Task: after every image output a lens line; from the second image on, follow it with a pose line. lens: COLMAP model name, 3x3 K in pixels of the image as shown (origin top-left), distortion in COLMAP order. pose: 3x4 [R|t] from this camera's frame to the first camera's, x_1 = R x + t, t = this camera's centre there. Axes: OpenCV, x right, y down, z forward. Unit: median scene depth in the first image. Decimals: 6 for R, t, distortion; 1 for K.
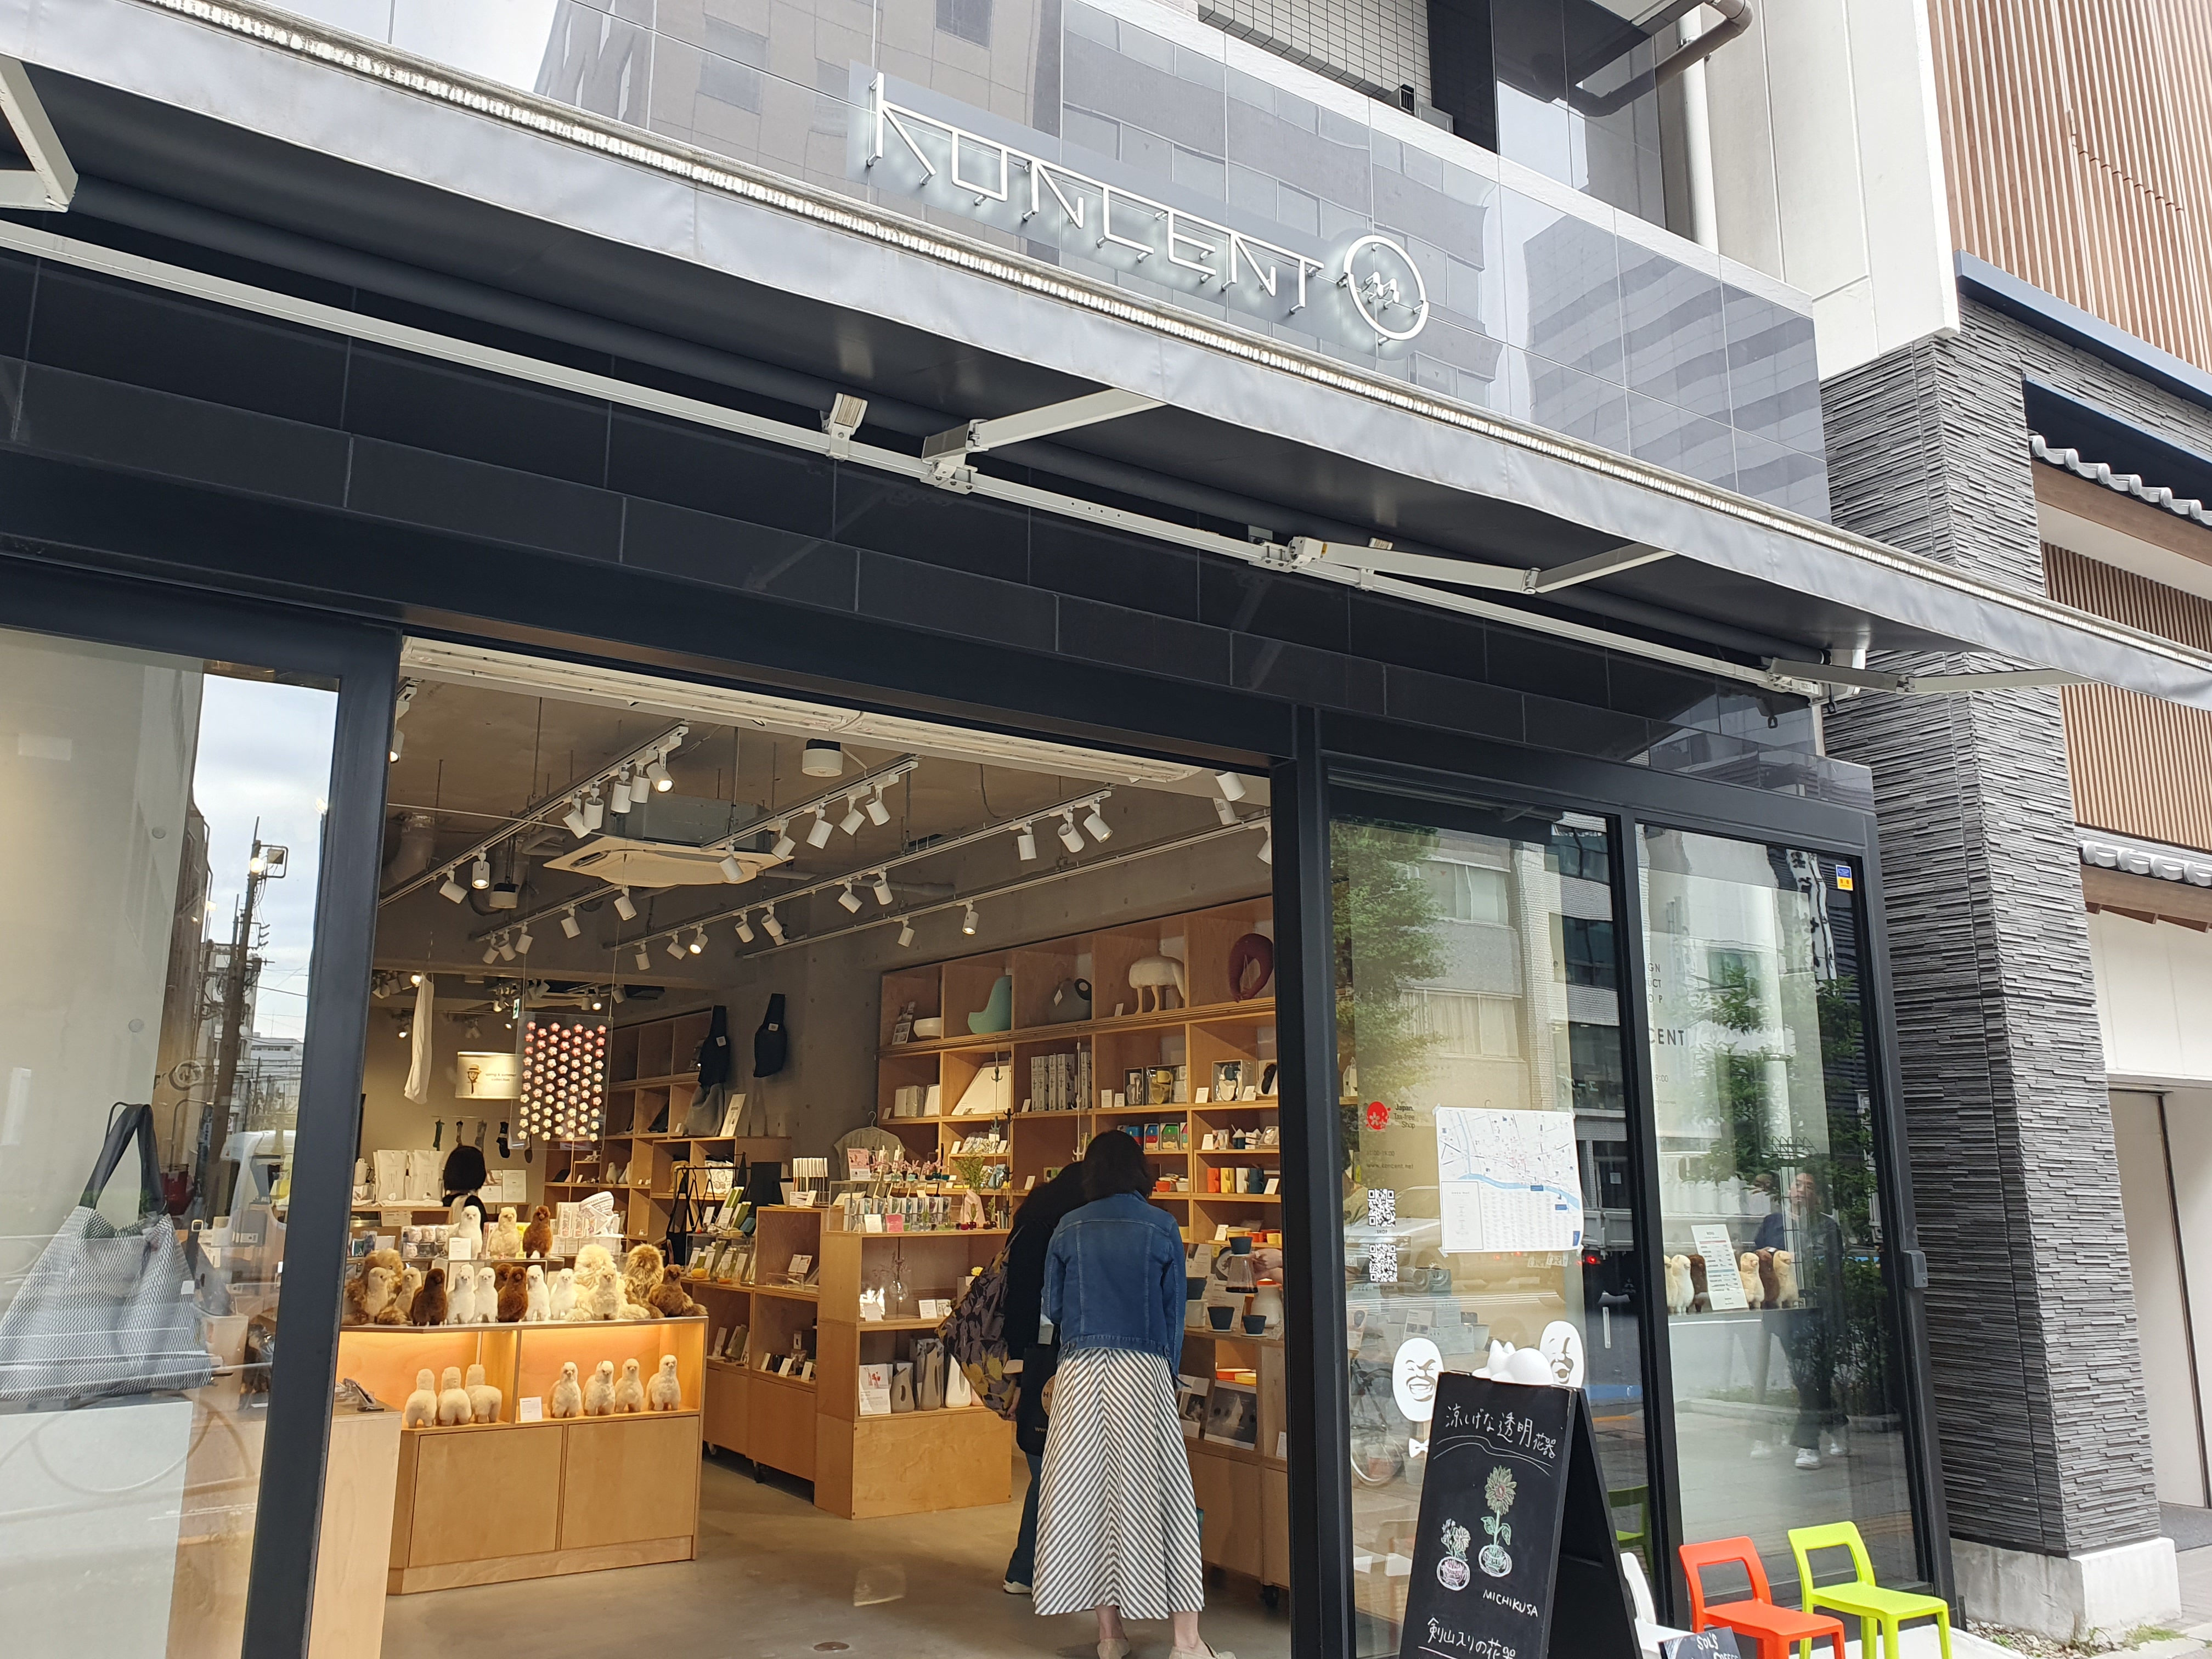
lens RADIAL K [[1715.1, 0, 1102.9], [0, 1715.1, 826.7], [0, 0, 1]] dist [-0.001111, 0.000074]
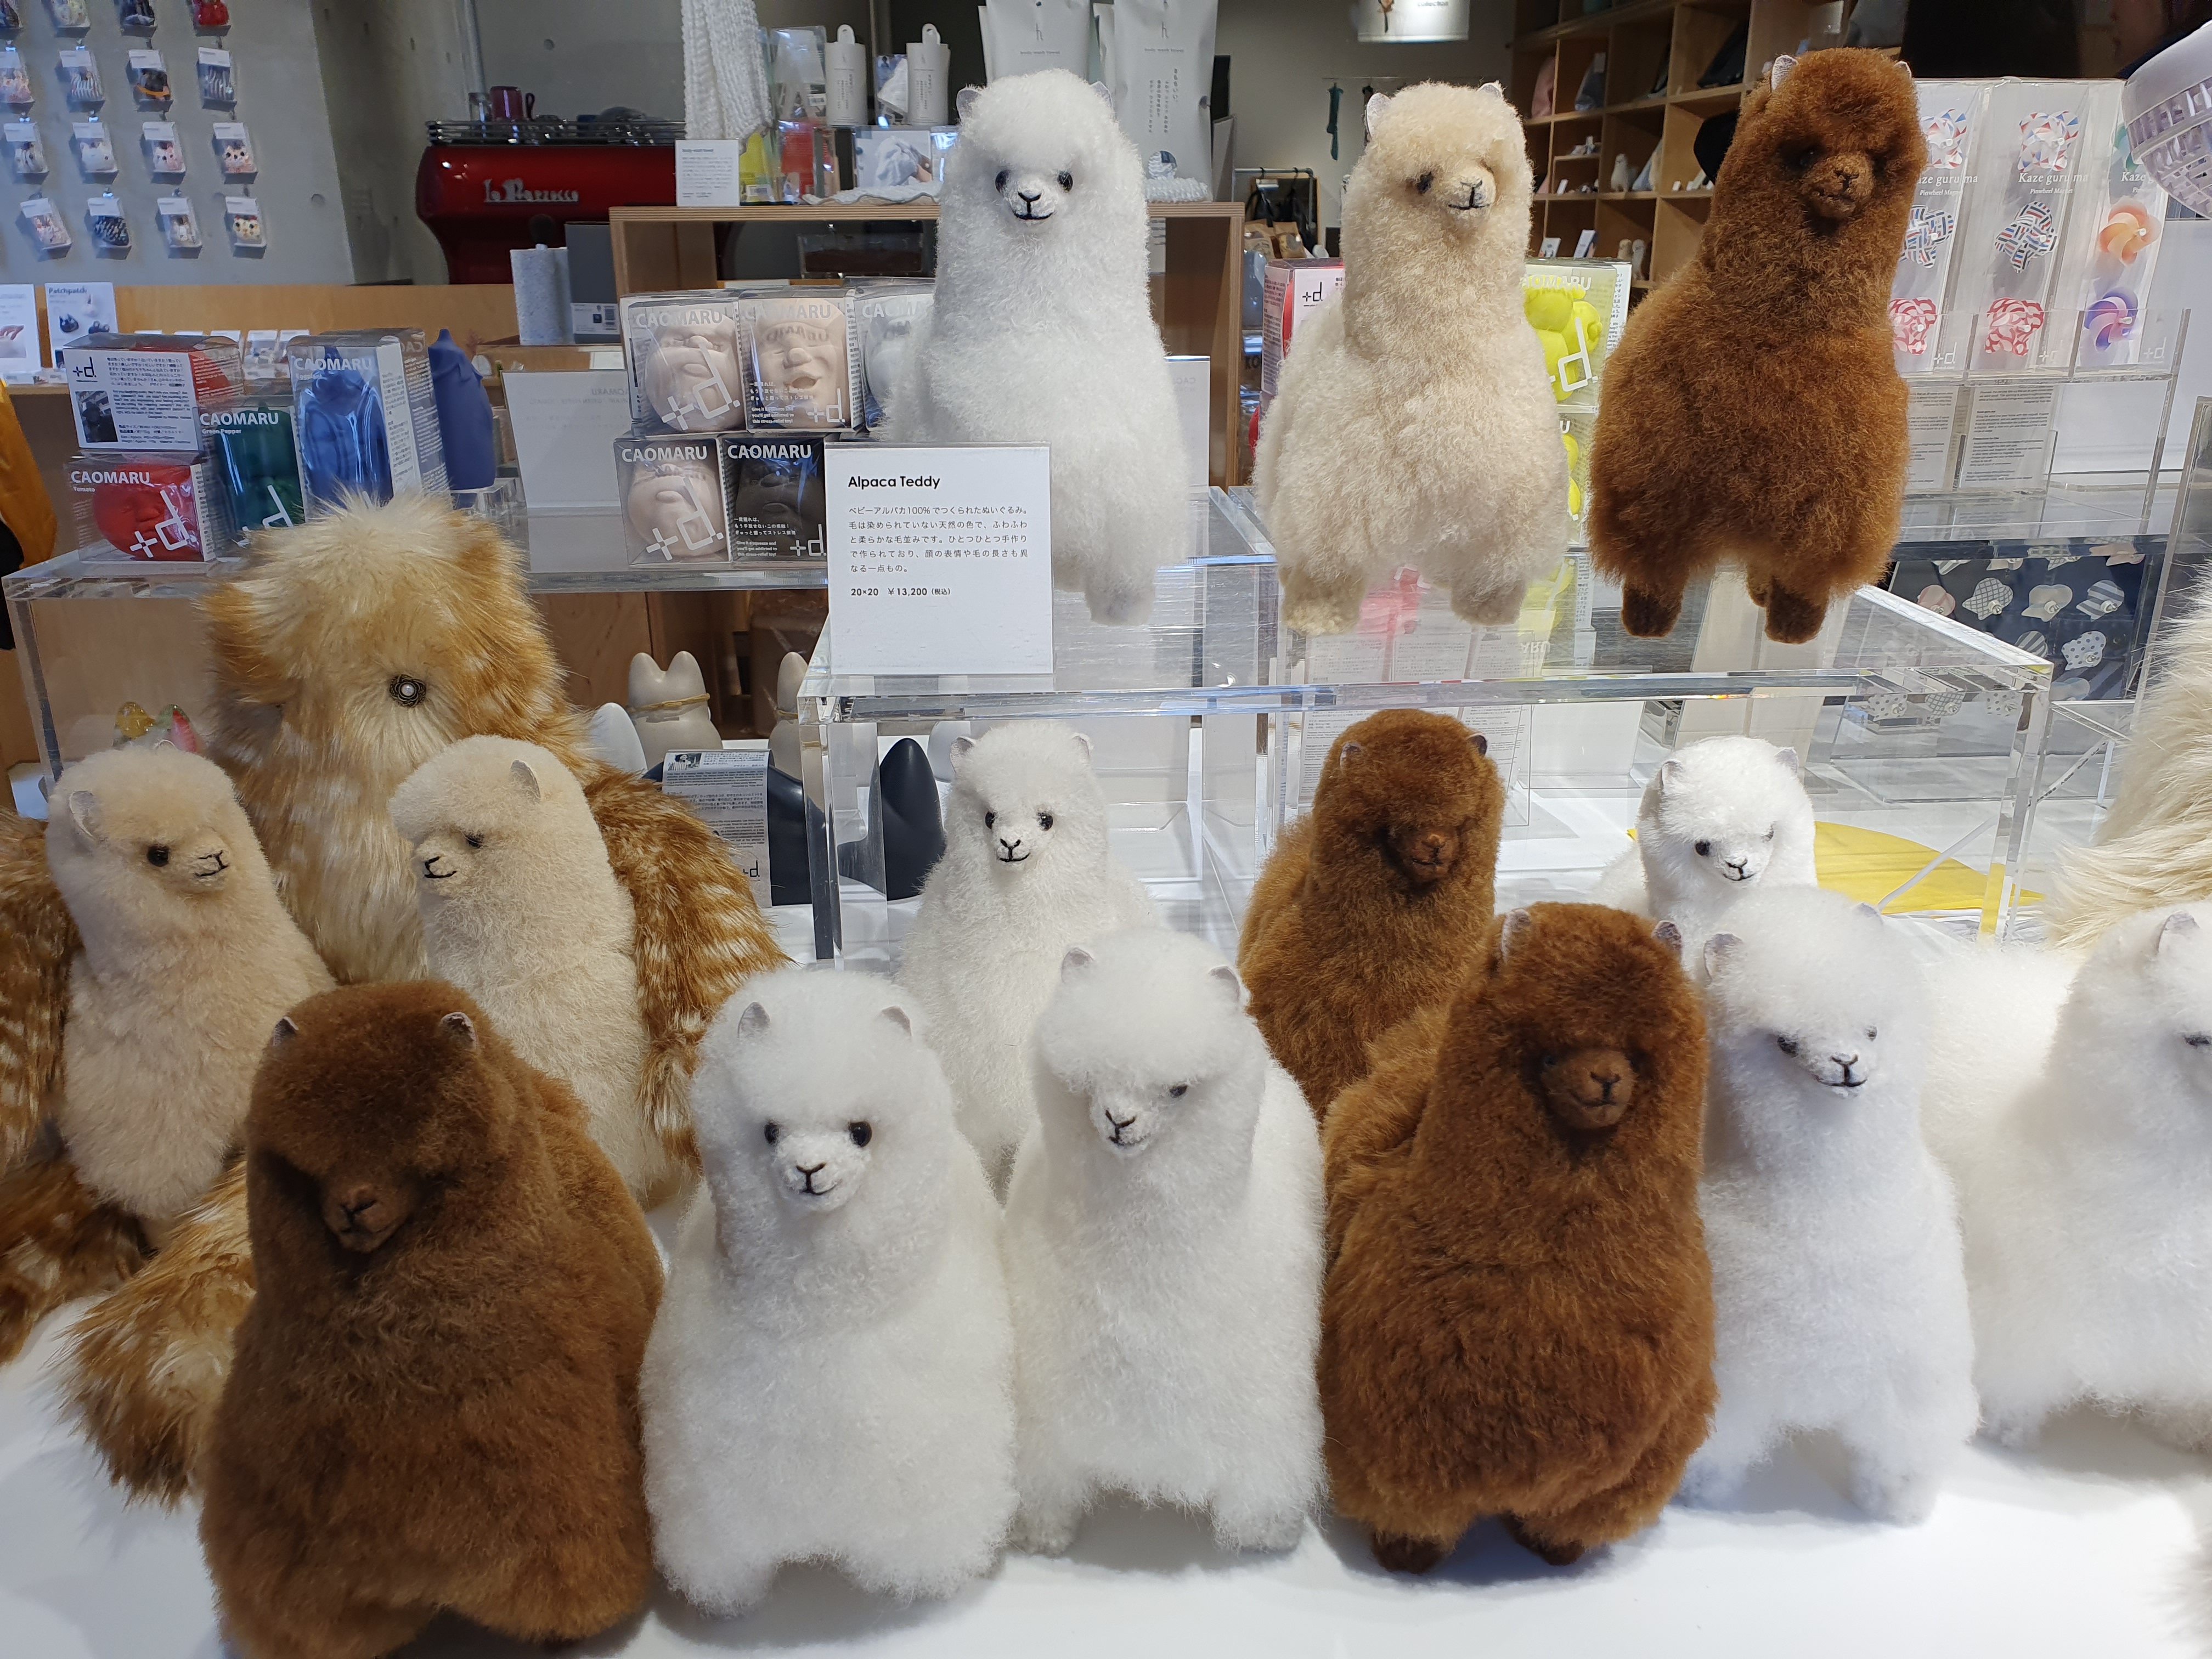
lens RADIAL K [[1715.1, 0, 1104.1], [0, 1715.1, 830.4], [0, 0, 1]] dist [-0.001111, 0.000074]
pose [[0.870385, 0.155929, -0.467029, -0.137886], [0.109763, 0.863212, 0.492765, 0.092111], [0.479981, -0.480158, 0.734212, 0.398682]]
